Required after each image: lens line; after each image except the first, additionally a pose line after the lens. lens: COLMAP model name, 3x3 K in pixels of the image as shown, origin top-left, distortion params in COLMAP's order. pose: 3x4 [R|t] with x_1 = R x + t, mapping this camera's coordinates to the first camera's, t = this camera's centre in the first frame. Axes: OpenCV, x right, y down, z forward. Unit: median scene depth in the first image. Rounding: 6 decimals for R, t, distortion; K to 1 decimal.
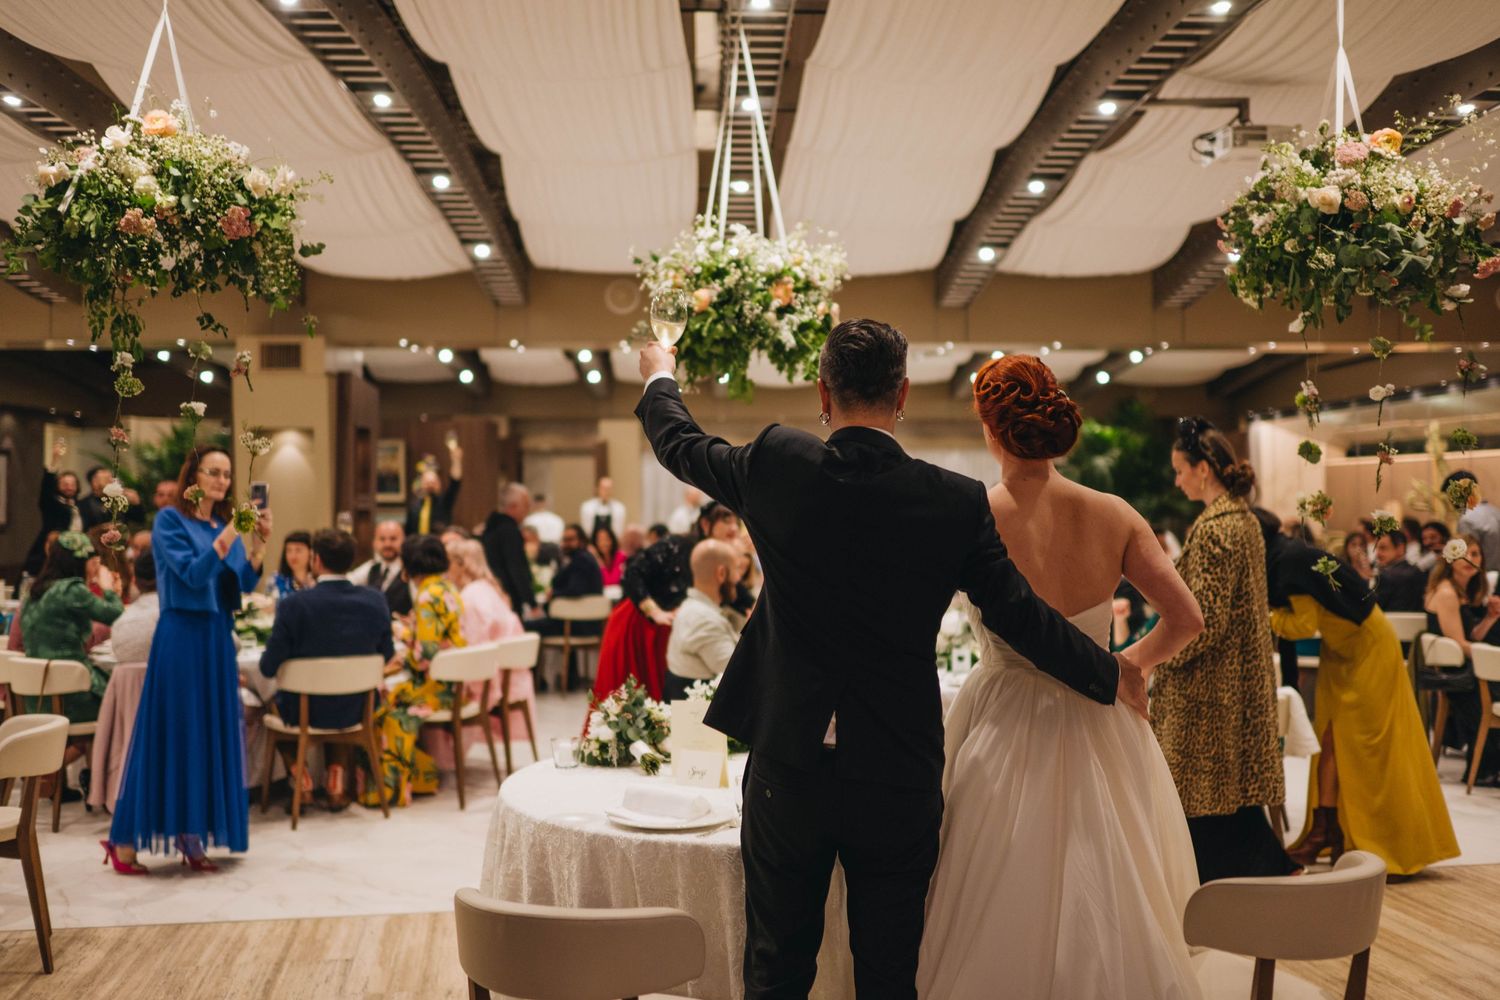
lens RADIAL K [[1501.5, 0, 750.0], [0, 1501.5, 500.0], [0, 0, 1]] dist [-0.001275, 0.003360]
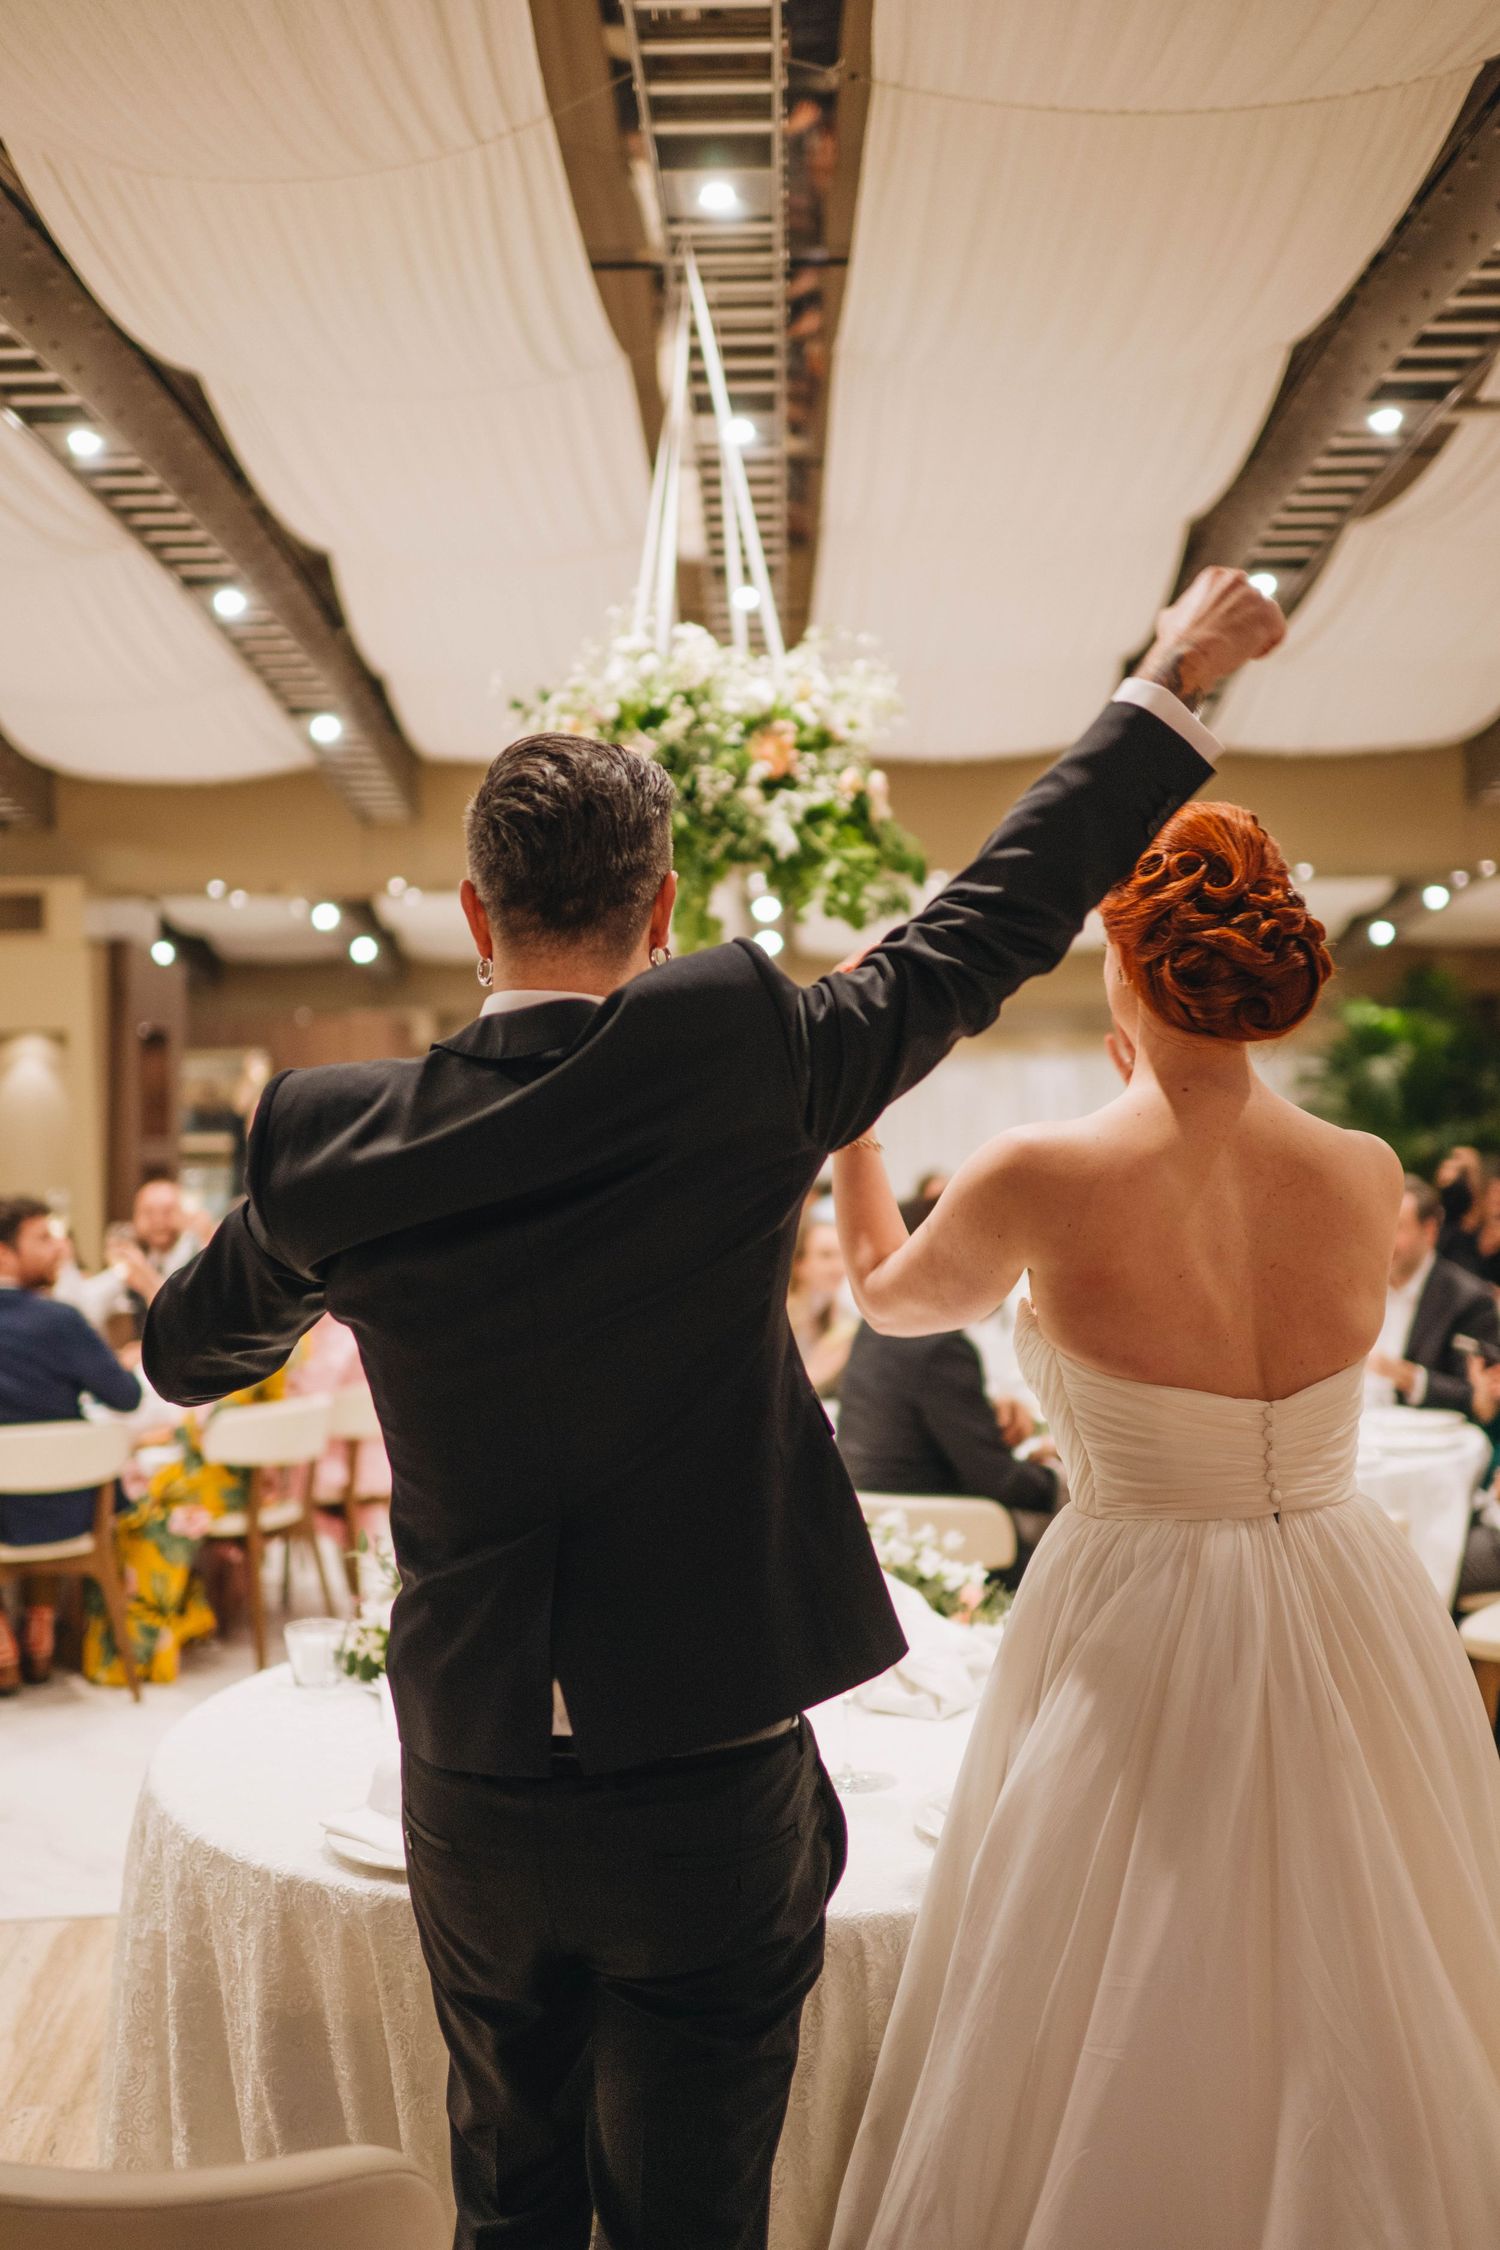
lens RADIAL K [[2209.0, 0, 750.0], [0, 2209.0, 1125.0], [0, 0, 1]] dist [0.003484, -0.191665]
pose [[0.998761, -0.013999, -0.047751, 0.047309], [0.013734, 0.999888, -0.005879, -0.001778], [0.047828, 0.005216, 0.998842, 0.216428]]
